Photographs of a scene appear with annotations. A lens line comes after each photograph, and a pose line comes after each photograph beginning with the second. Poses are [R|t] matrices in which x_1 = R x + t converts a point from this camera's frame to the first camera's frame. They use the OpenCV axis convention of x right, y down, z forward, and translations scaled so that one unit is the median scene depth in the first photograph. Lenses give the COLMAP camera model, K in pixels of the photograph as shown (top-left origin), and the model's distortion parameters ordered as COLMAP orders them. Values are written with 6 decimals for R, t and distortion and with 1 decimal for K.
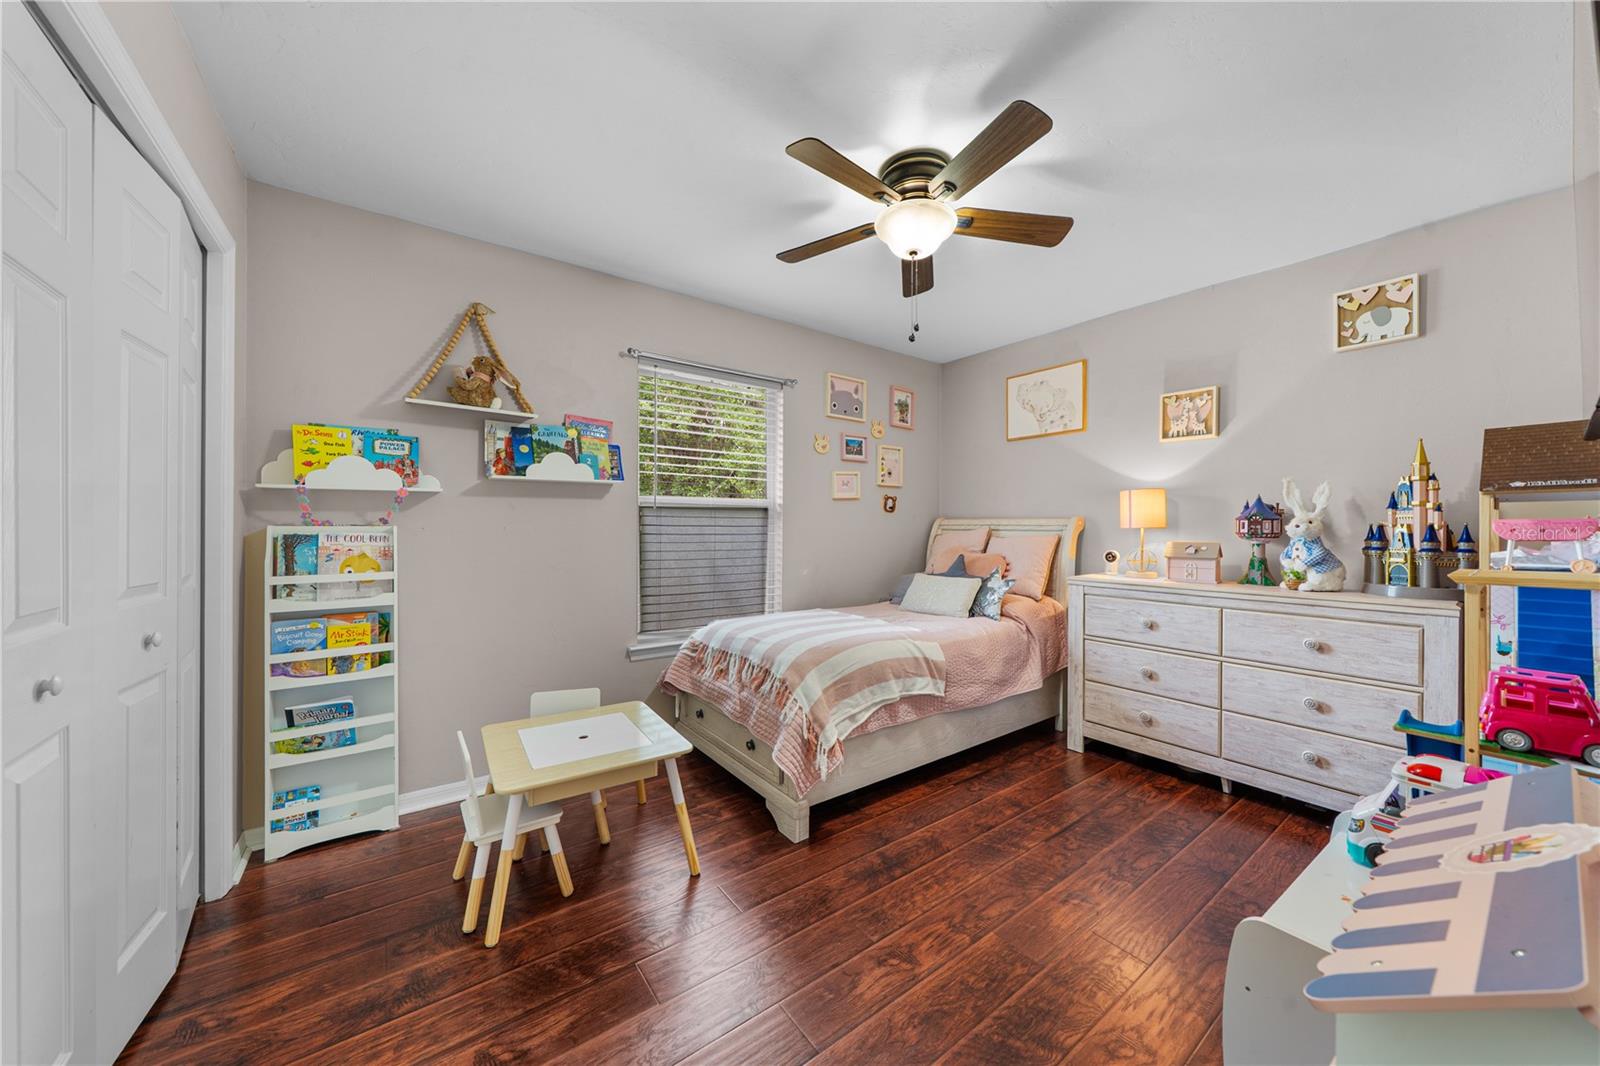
lens RADIAL K [[554.0, 0, 786.4], [0, 554.0, 527.5], [0, 0, 1]] dist [-0.004779, 0.000415]
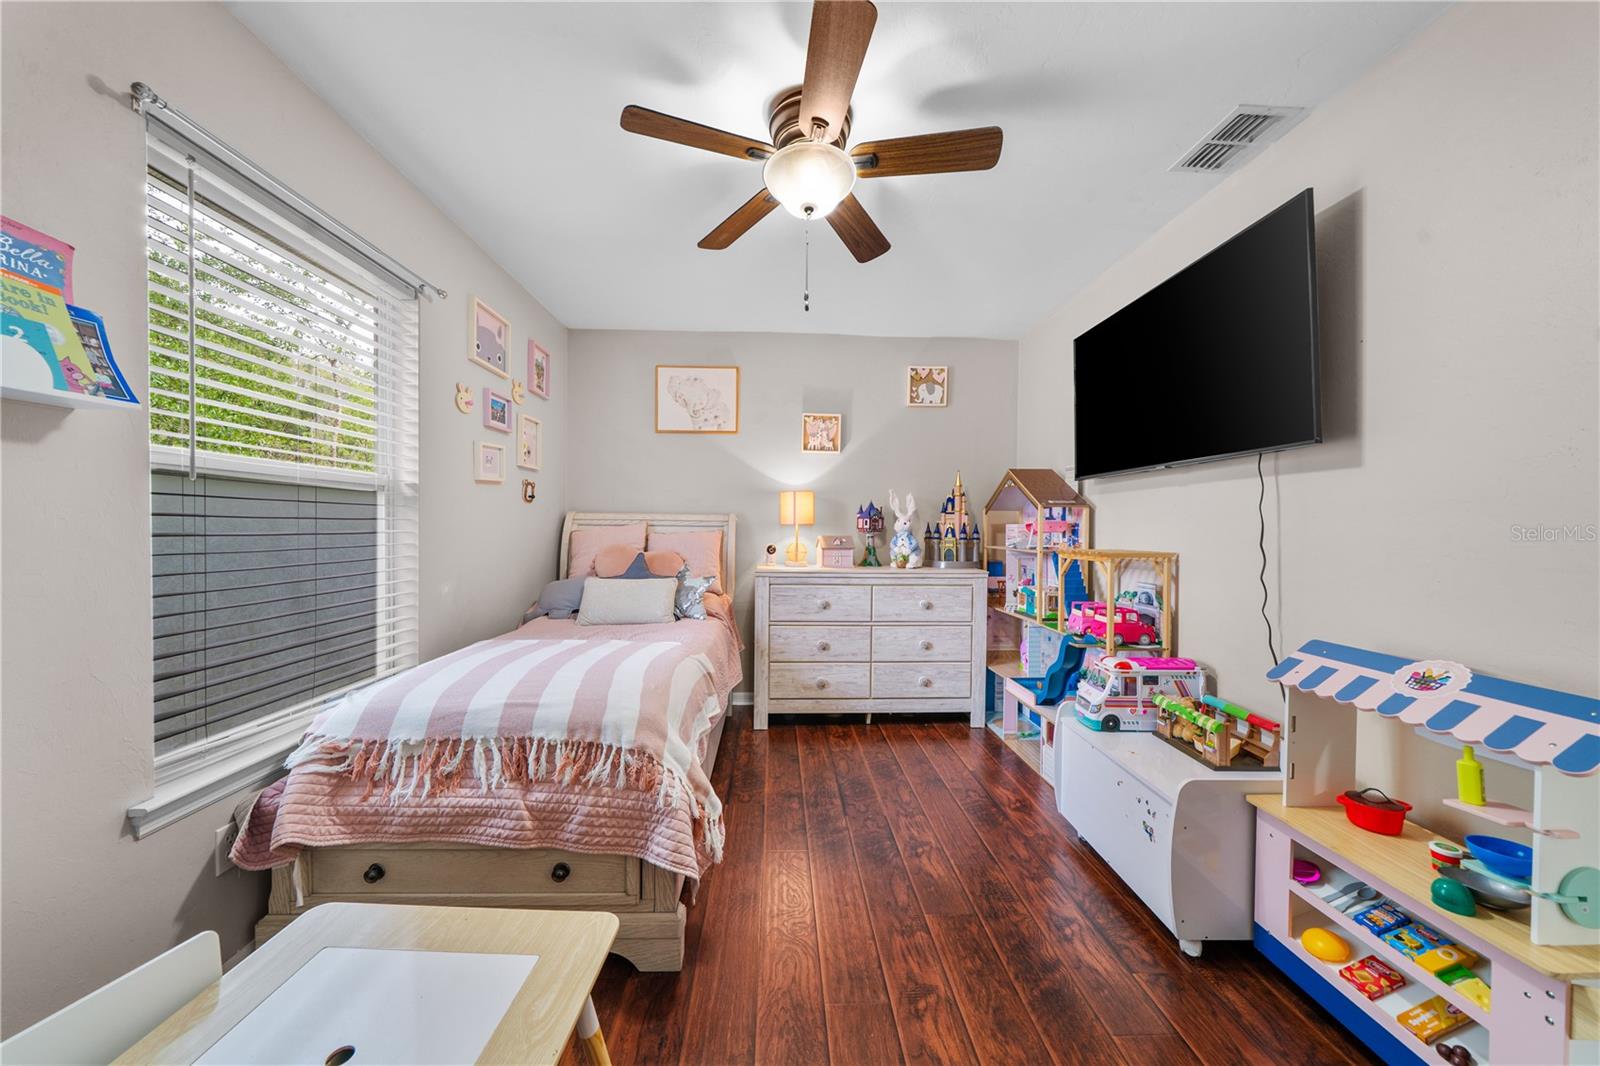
lens RADIAL K [[554.0, 0, 792.9], [0, 554.0, 533.8], [0, 0, 1]] dist [-0.004779, 0.000415]
pose [[0.557105, -0.011974, 0.830356, -0.375834], [-0.007594, 0.999781, 0.019511, -0.001837], [-0.830408, -0.017176, 0.556892, 0.385147]]
